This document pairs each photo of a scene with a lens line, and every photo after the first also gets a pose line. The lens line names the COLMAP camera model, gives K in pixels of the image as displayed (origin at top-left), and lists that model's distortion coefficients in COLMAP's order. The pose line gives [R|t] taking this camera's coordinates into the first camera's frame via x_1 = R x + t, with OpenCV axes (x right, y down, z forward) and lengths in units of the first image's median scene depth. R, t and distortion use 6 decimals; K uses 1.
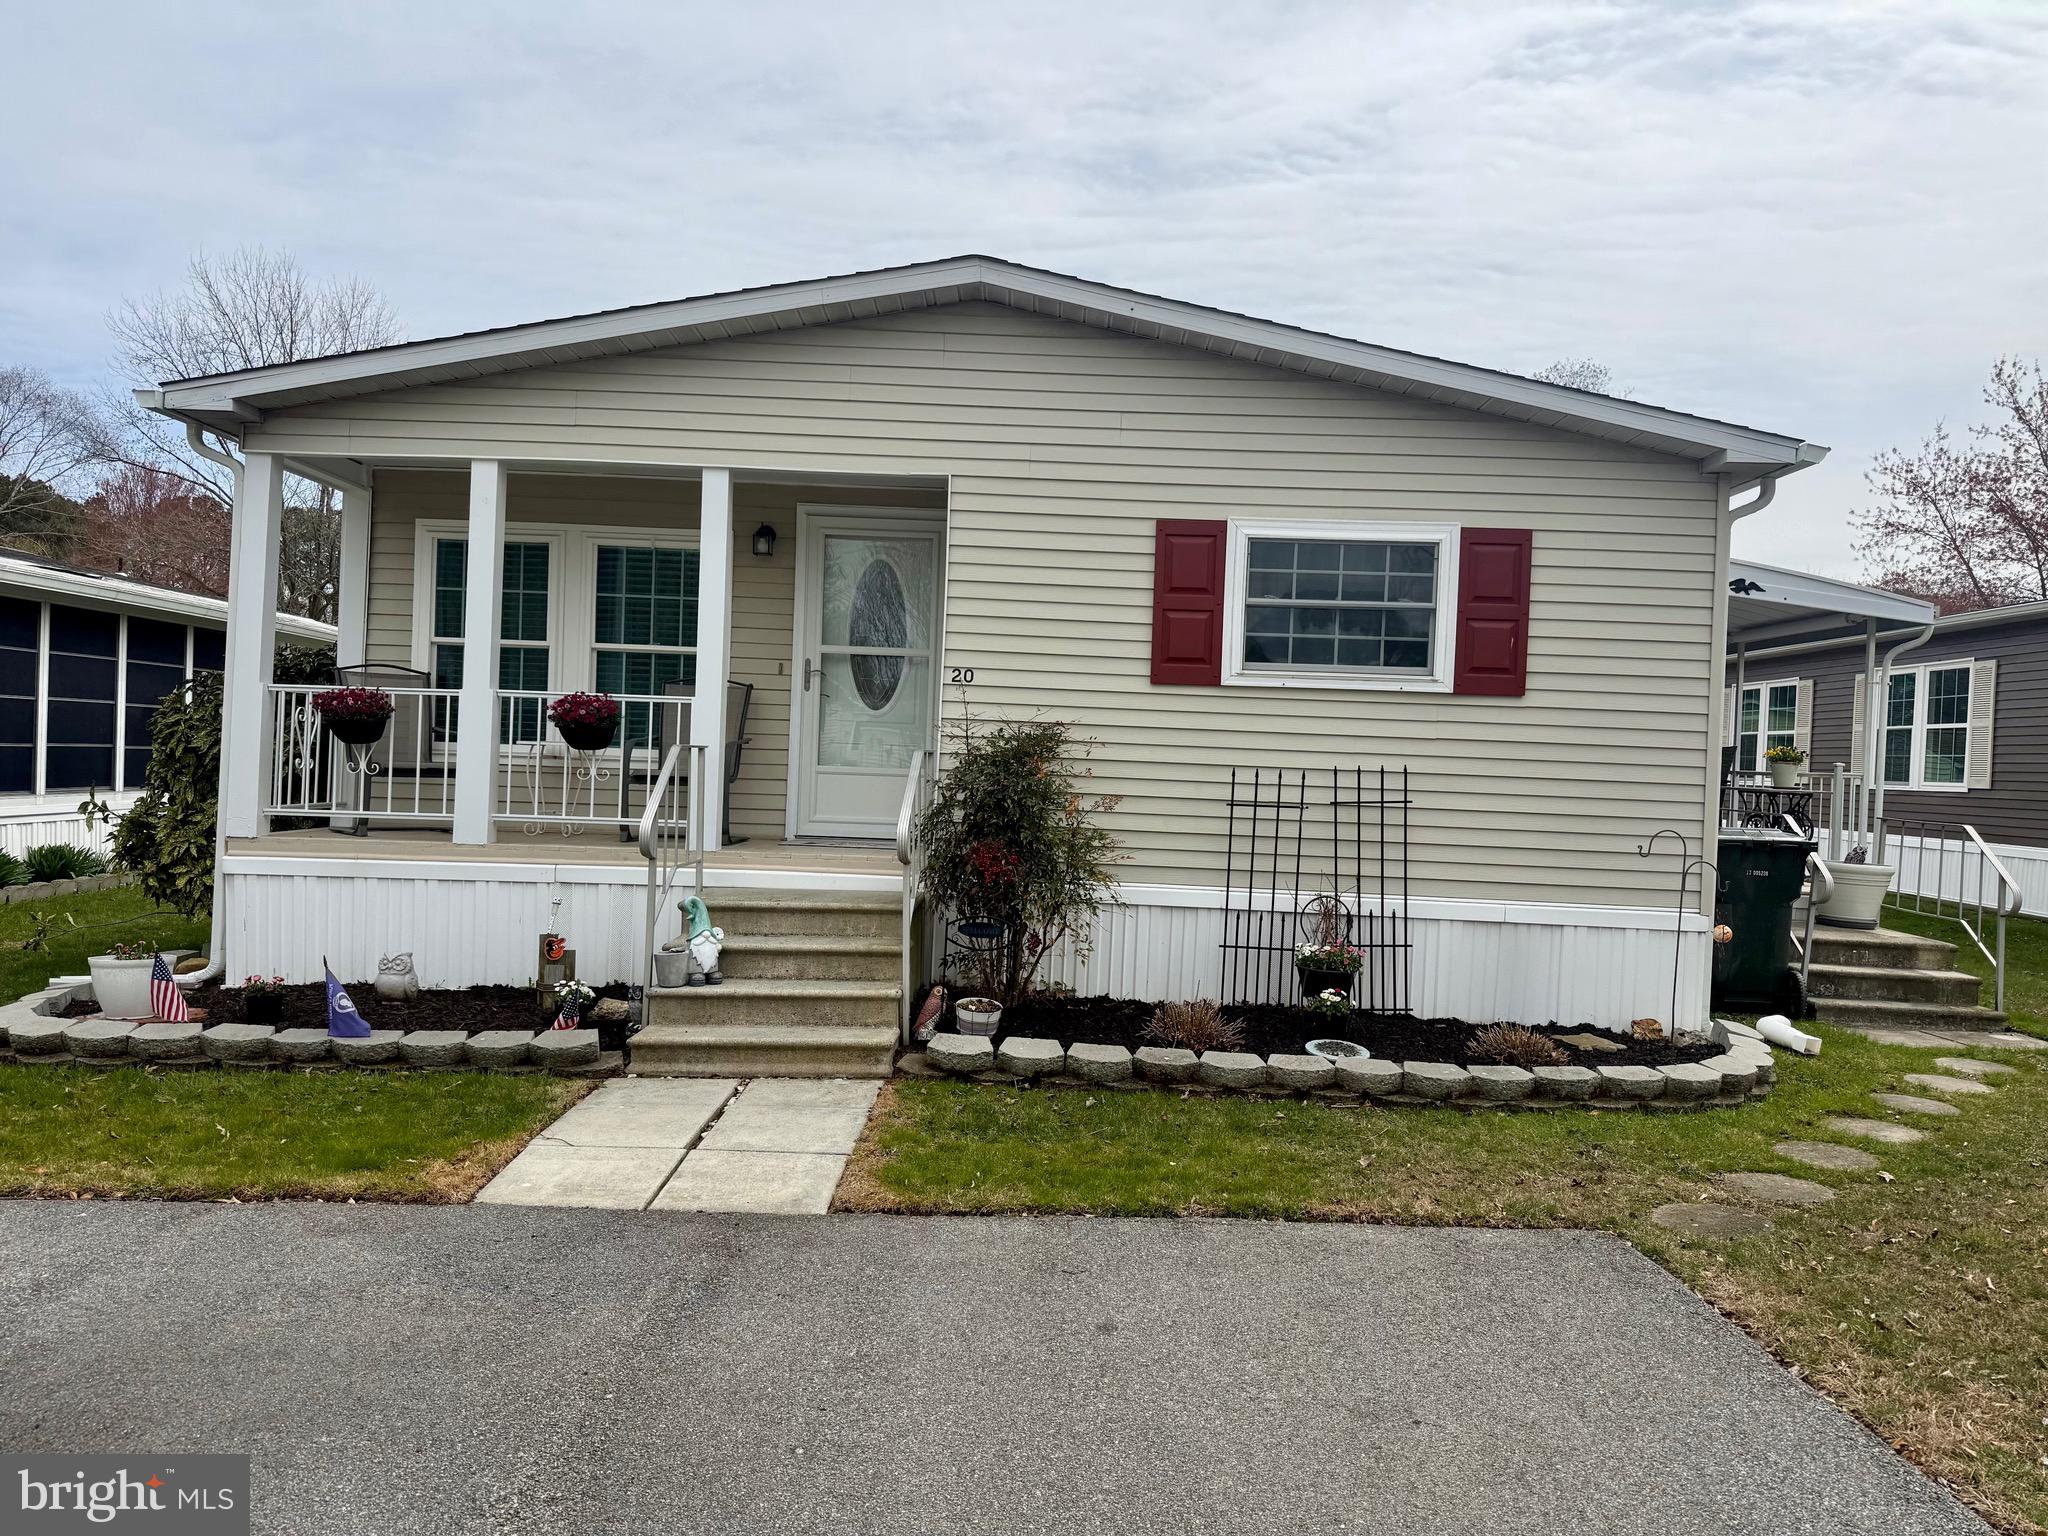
lens RADIAL K [[1440.4, 0, 1013.0], [0, 1440.4, 777.5], [0, 0, 1]] dist [0.060228, -0.046751]
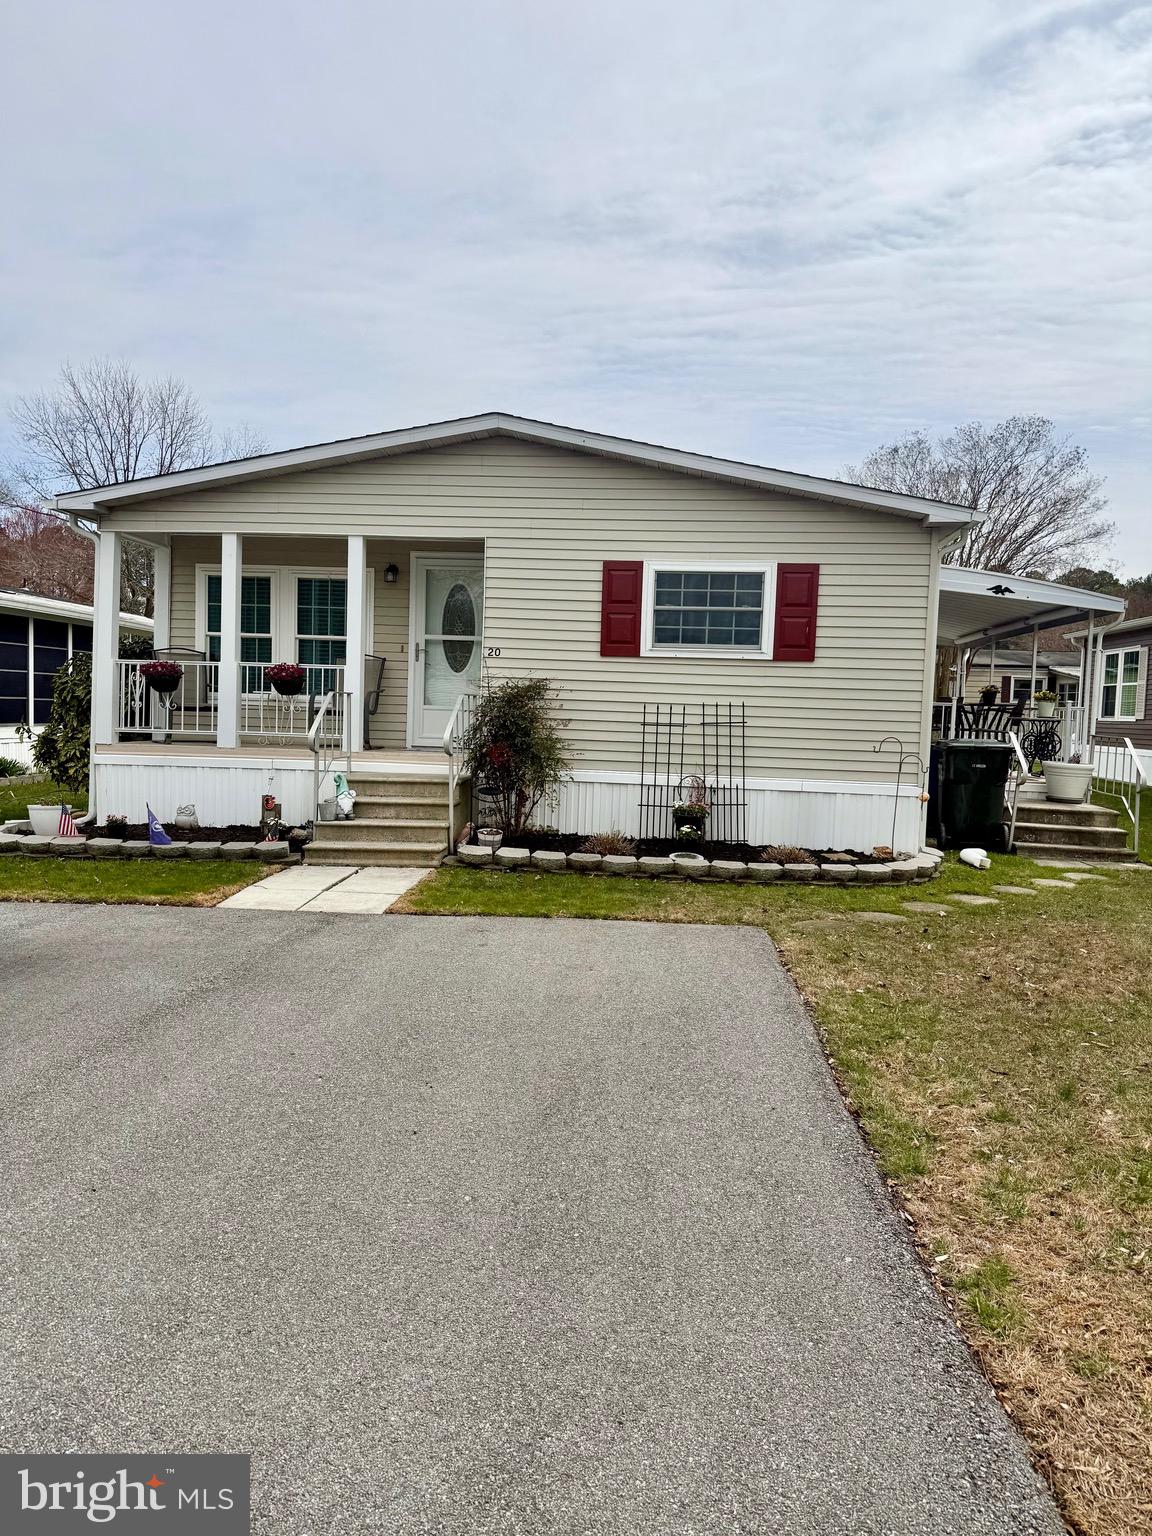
lens RADIAL K [[1080.3, 0, 577.5], [0, 1080.3, 778.0], [0, 0, 1]] dist [0.060228, -0.046751]
pose [[0.997012, 0.000128, -0.077248, 0.169824], [0.003546, 0.998869, 0.047419, 0.020918], [0.077166, -0.047551, 0.995884, -0.318581]]
